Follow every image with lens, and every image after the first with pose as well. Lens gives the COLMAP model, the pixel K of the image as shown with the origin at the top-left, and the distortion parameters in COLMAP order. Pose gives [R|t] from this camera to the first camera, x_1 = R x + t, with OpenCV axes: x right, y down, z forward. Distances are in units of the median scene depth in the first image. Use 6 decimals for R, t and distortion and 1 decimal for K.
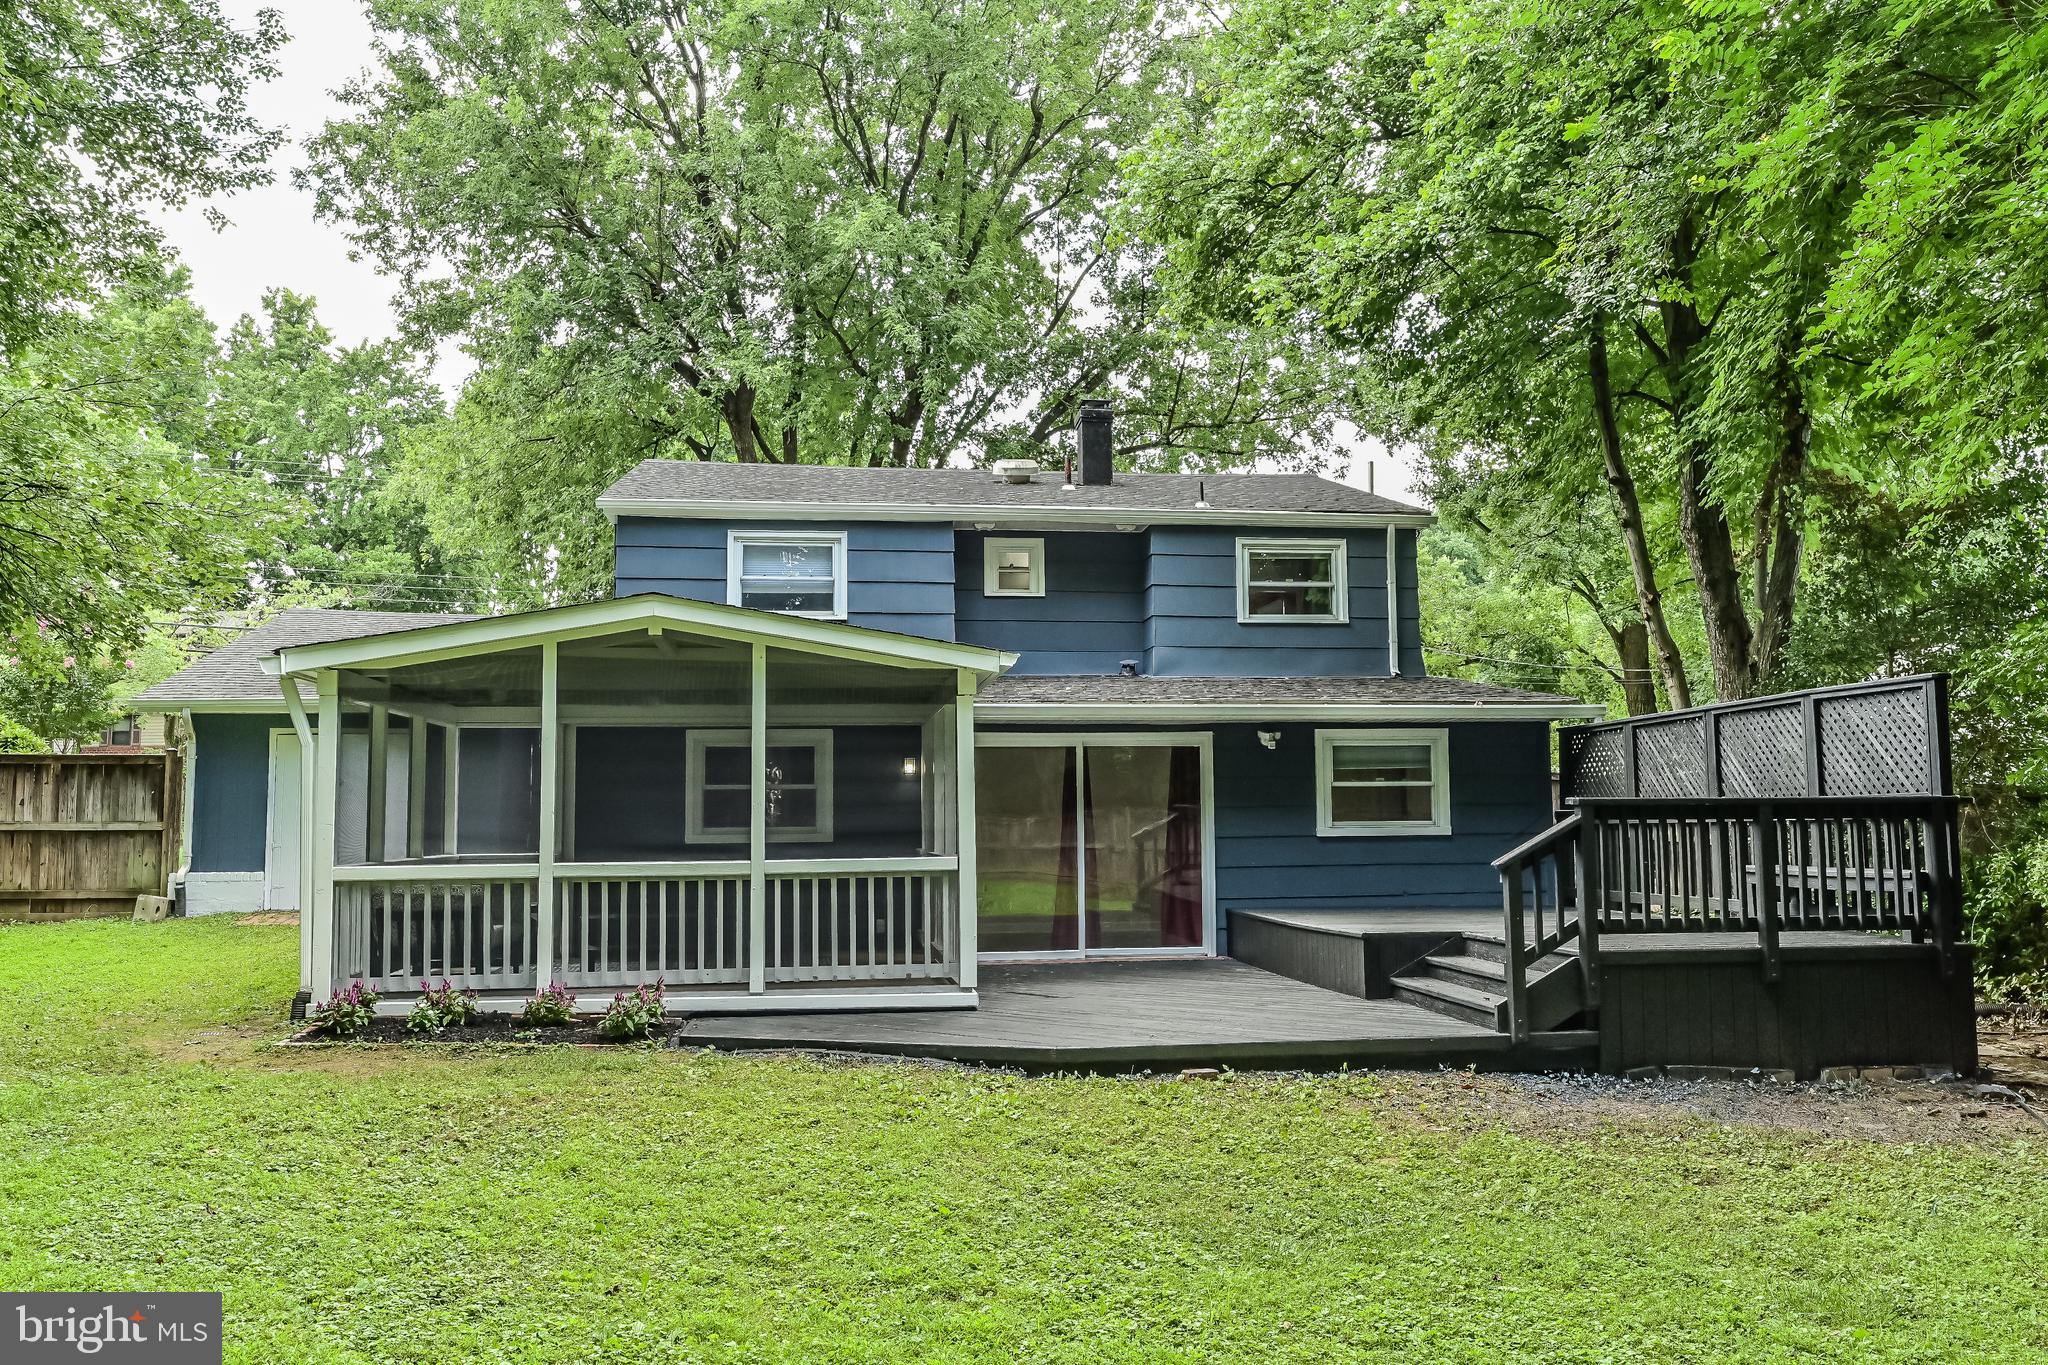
lens RADIAL K [[1565.2, 0, 1026.8], [0, 1565.2, 673.2], [0, 0, 1]] dist [-0.003923, 0.000474]
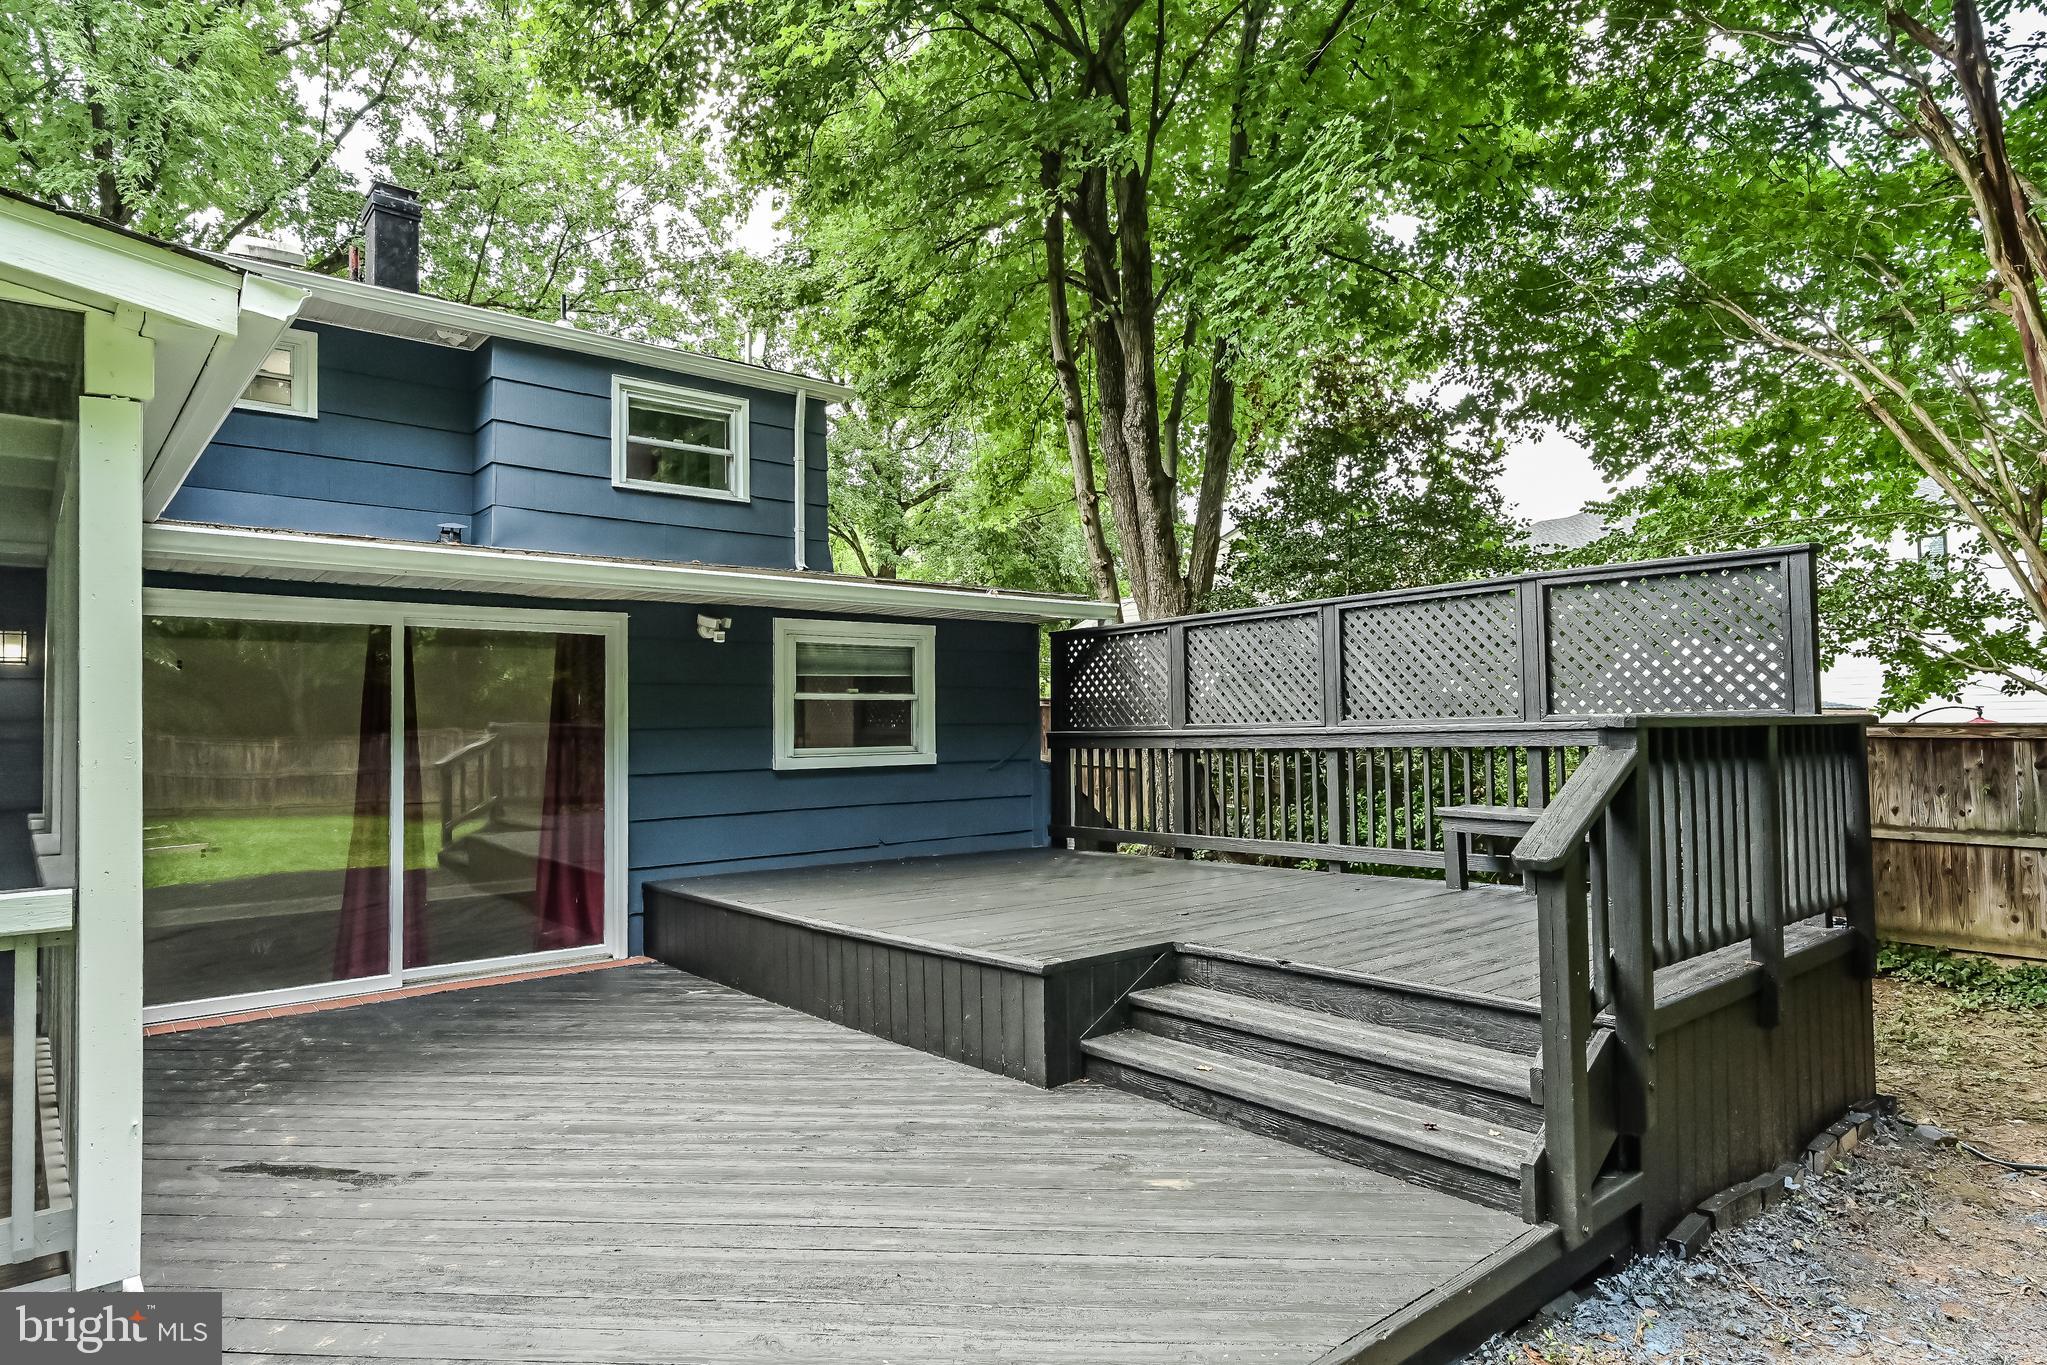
lens RADIAL K [[1178.6, 0, 1013.1], [0, 1178.6, 687.1], [0, 0, 1]] dist [0.003993, 0.000188]
pose [[0.842858, 0.017518, 0.537851, -0.009343], [-0.045814, 0.998177, 0.039283, 0.041076], [-0.536183, -0.057751, 0.842124, 0.494234]]
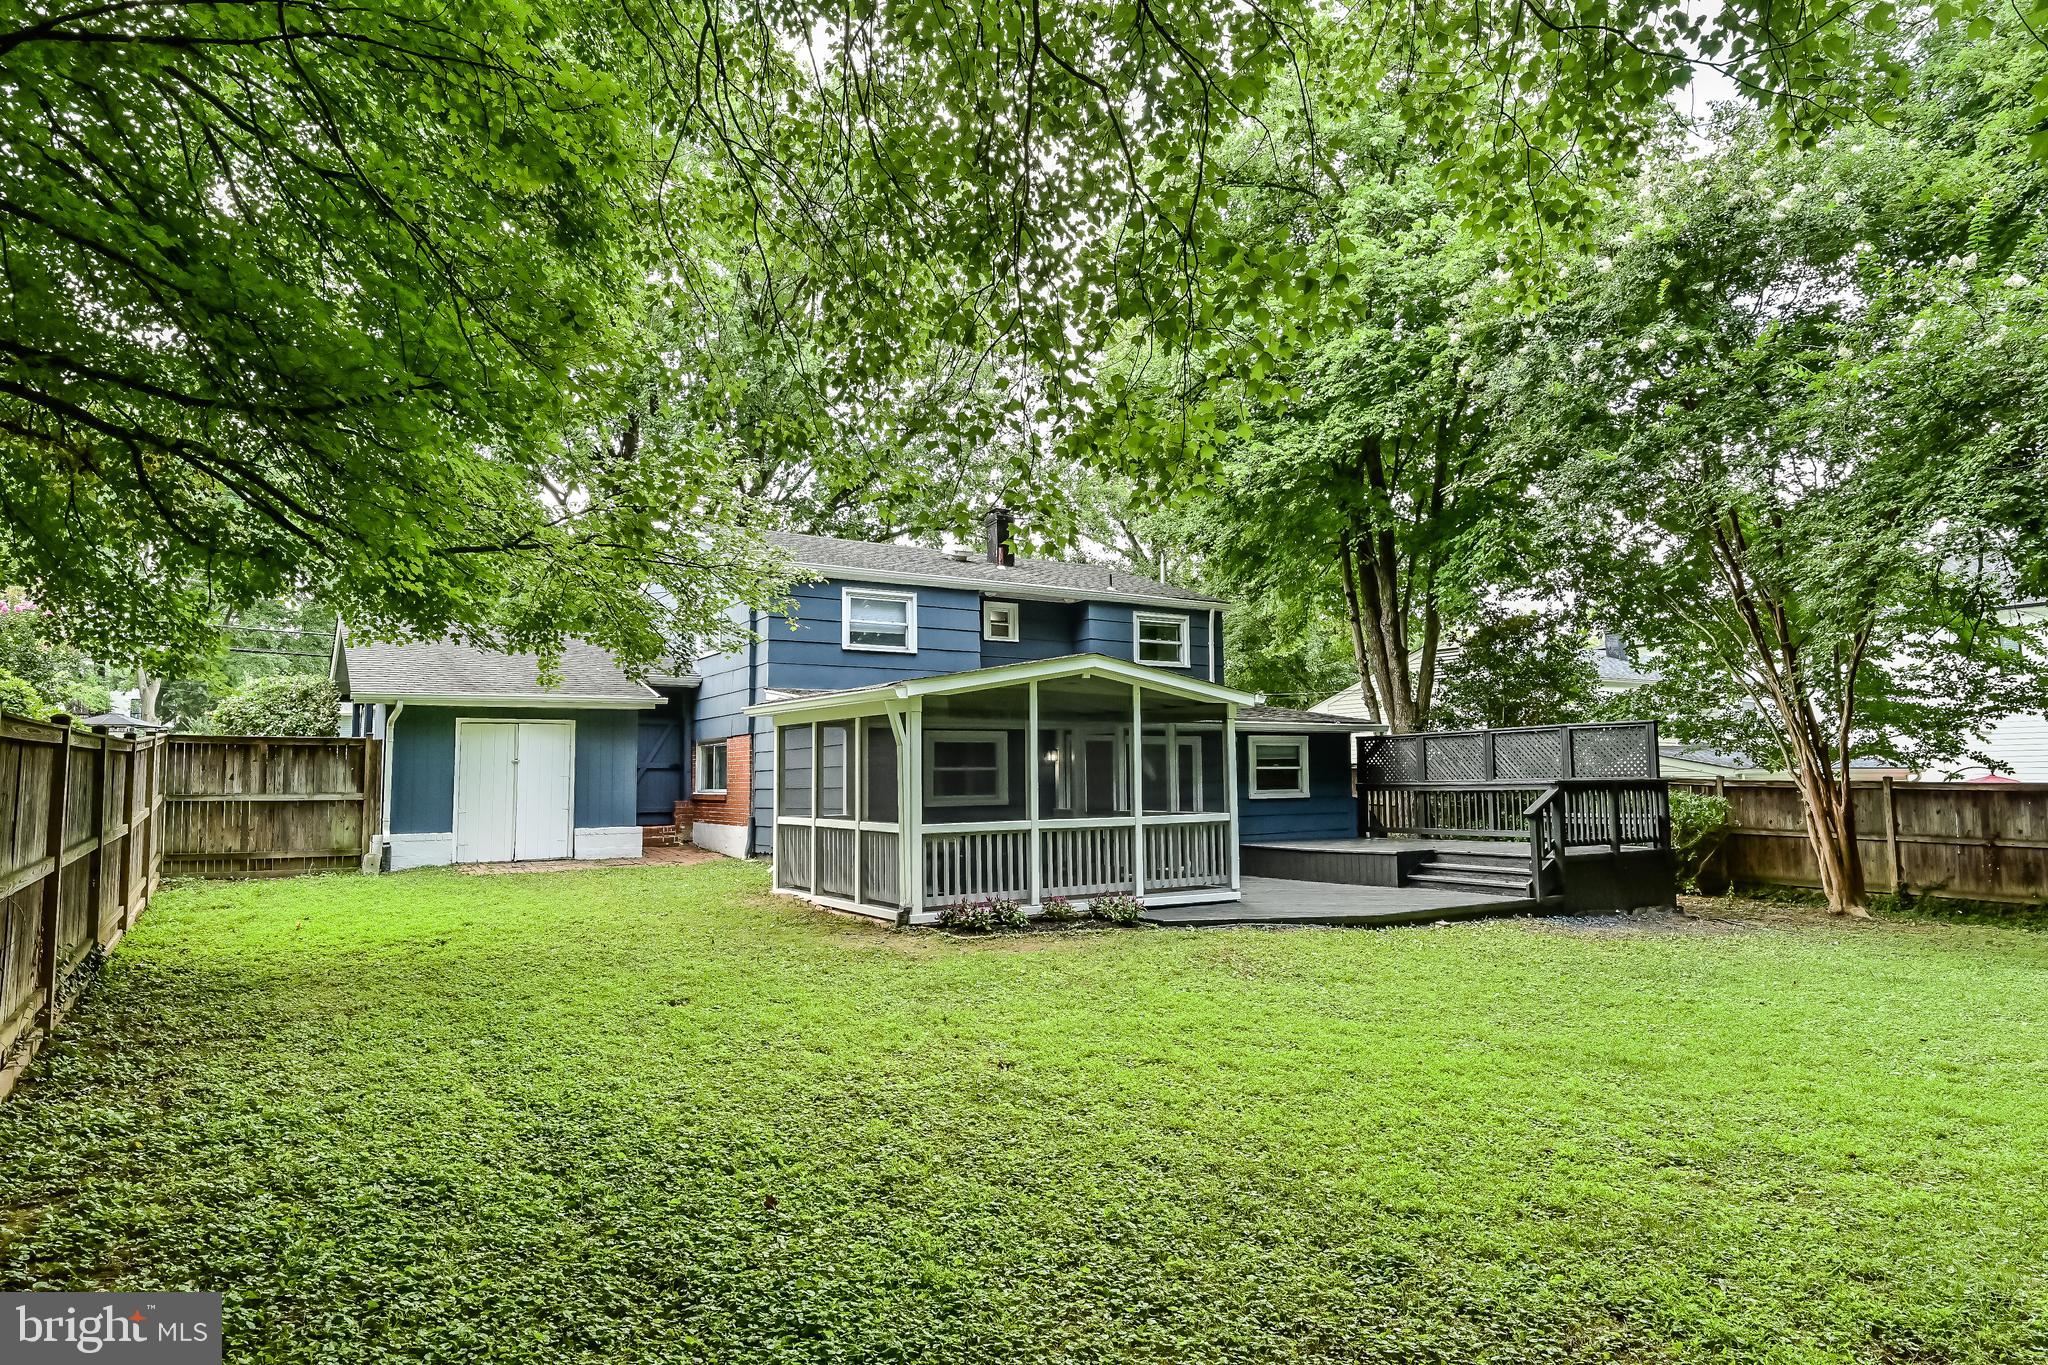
lens RADIAL K [[1179.2, 0, 1030.8], [0, 1179.2, 686.0], [0, 0, 1]] dist [0.003993, 0.000188]
pose [[0.907193, 0.033128, 0.419408, -0.564420], [-0.037831, 0.999280, 0.002899, -0.012363], [-0.419010, -0.018496, 0.907793, -0.057930]]
